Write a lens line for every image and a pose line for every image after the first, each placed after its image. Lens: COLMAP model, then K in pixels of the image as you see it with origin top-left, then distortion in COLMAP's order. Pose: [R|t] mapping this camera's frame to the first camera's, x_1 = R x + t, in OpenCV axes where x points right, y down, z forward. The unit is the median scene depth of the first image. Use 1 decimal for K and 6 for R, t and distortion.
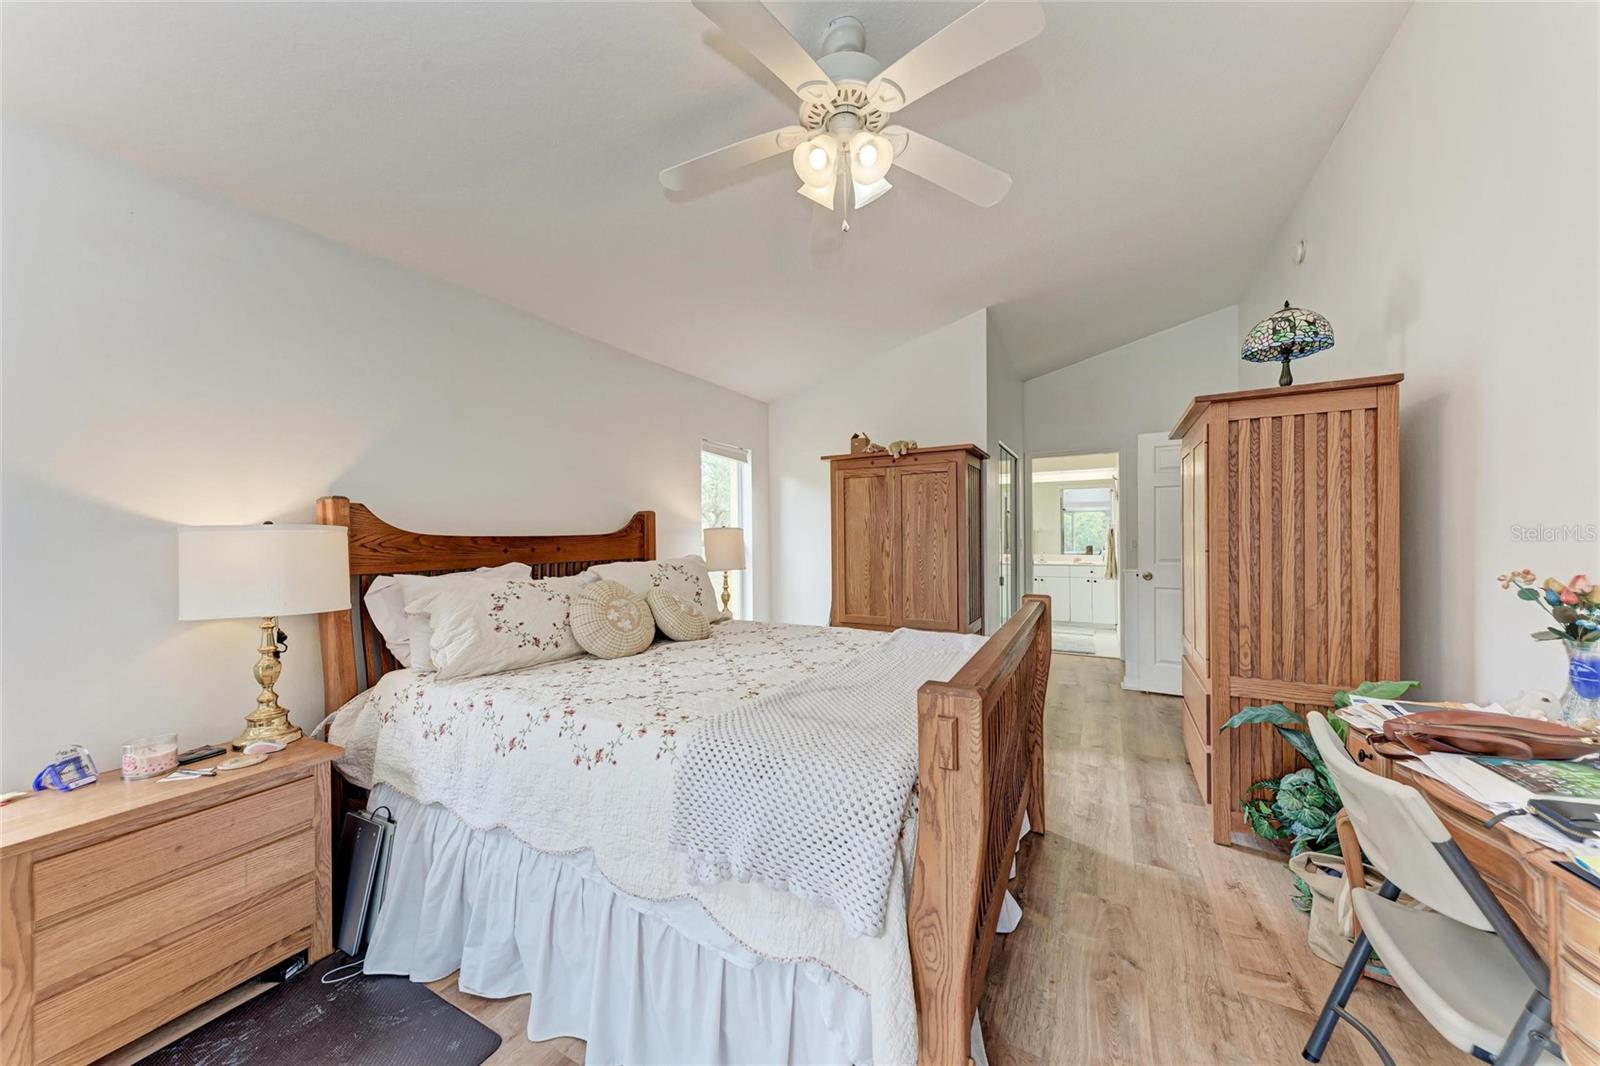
lens RADIAL K [[549.7, 0, 812.3], [0, 549.7, 538.6], [0, 0, 1]] dist [0.014739, -0.001341]
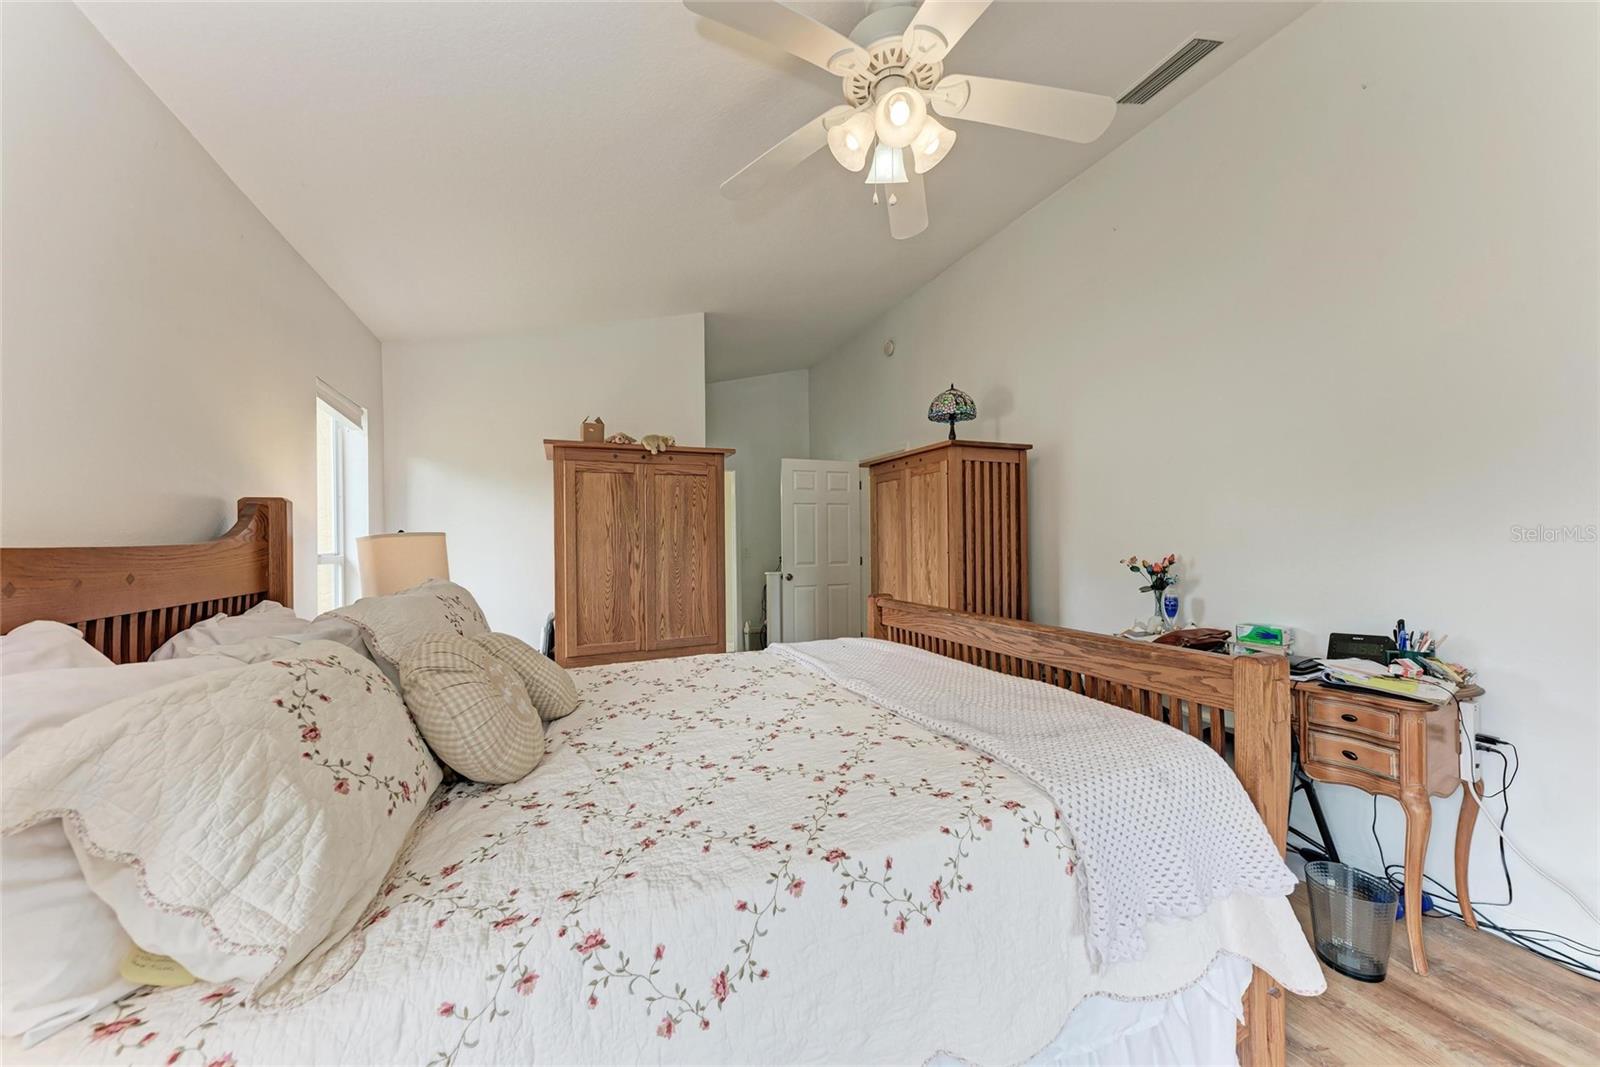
lens RADIAL K [[549.7, 0, 798.6], [0, 549.7, 536.1], [0, 0, 1]] dist [0.014739, -0.001341]
pose [[0.618138, 0.005375, 0.786052, -0.389522], [0.014077, 0.999741, -0.017906, 0.000839], [-0.785944, 0.022133, 0.617901, 0.292198]]
